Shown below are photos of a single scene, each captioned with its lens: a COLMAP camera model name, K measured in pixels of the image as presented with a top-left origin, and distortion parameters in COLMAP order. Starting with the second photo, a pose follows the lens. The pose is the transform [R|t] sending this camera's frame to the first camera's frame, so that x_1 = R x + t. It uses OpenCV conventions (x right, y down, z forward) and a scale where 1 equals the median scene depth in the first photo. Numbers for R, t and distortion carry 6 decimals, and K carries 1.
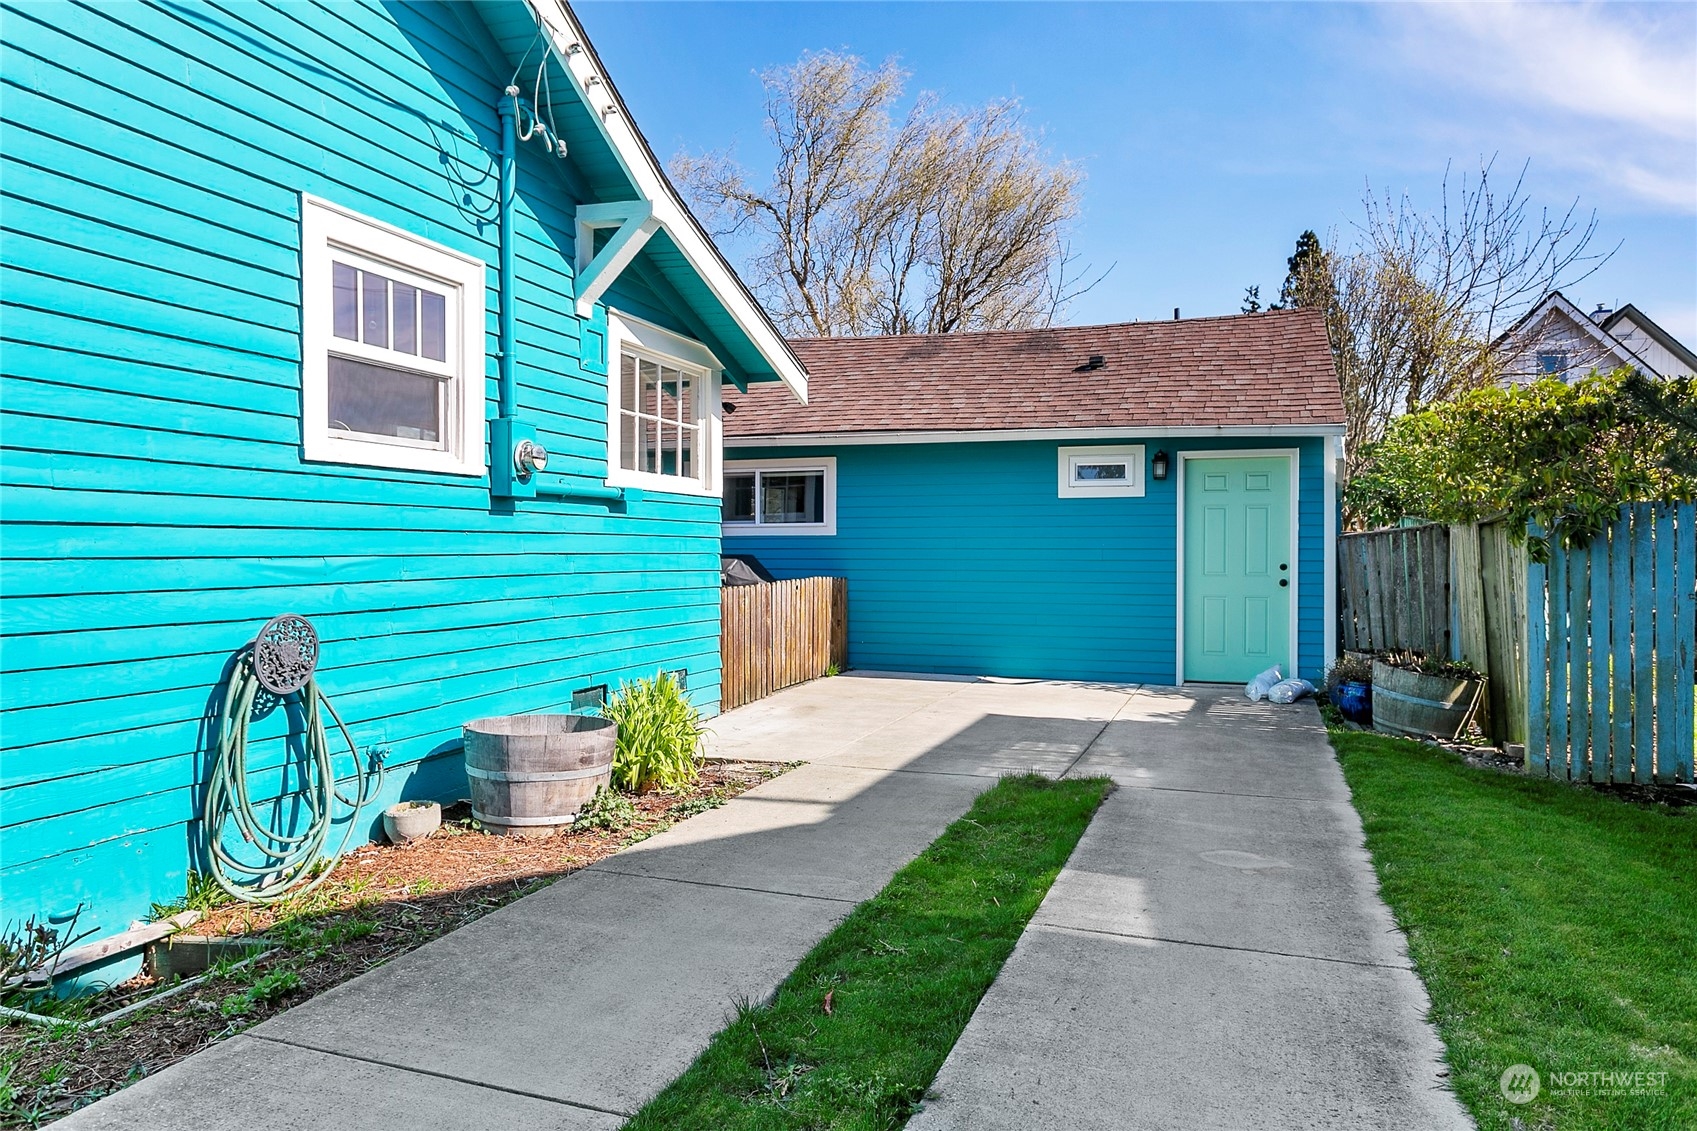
lens RADIAL K [[1100.5, 0, 859.5], [0, 1100.5, 564.5], [0, 0, 1]] dist [0.004748, -0.000357]
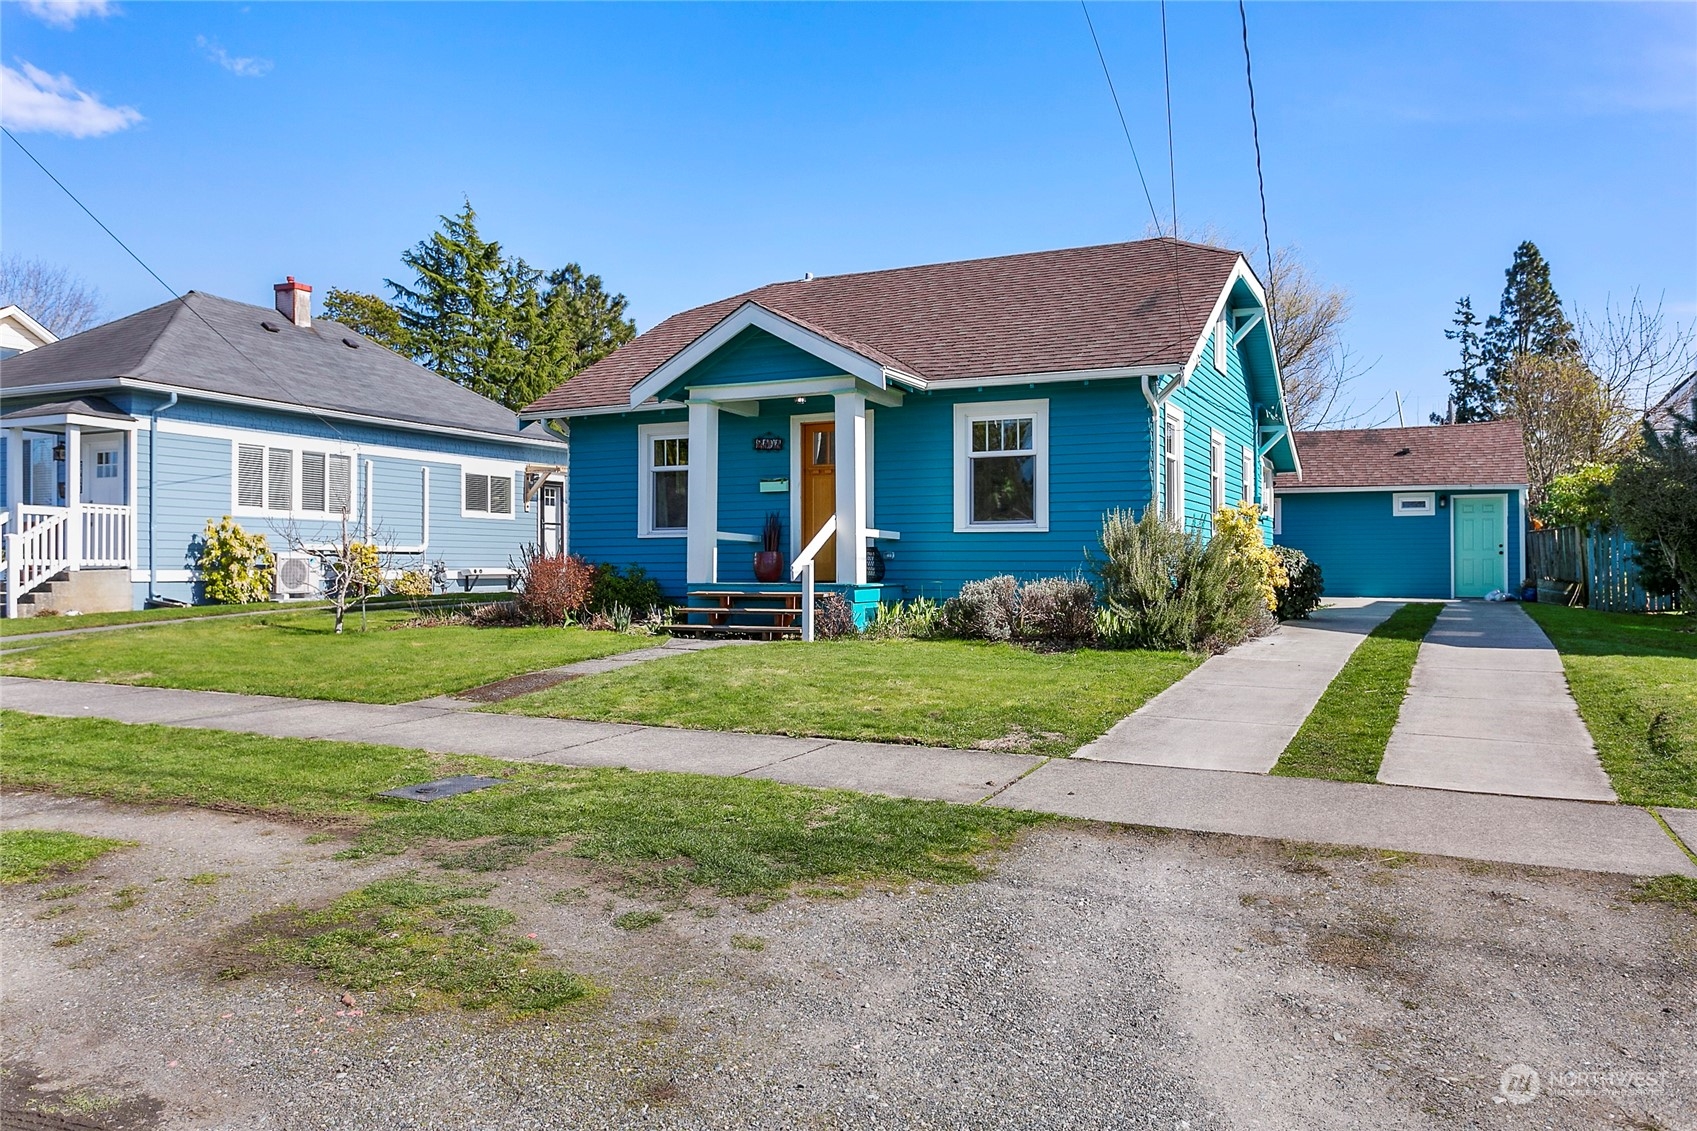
lens RADIAL K [[1231.8, 0, 850.6], [0, 1231.8, 559.0], [0, 0, 1]] dist [0.002381, 0.001046]
pose [[0.992520, -0.005443, -0.121962, -0.605745], [0.002829, 0.999763, -0.021591, 0.076425], [0.122050, 0.021084, 0.992300, -1.603533]]
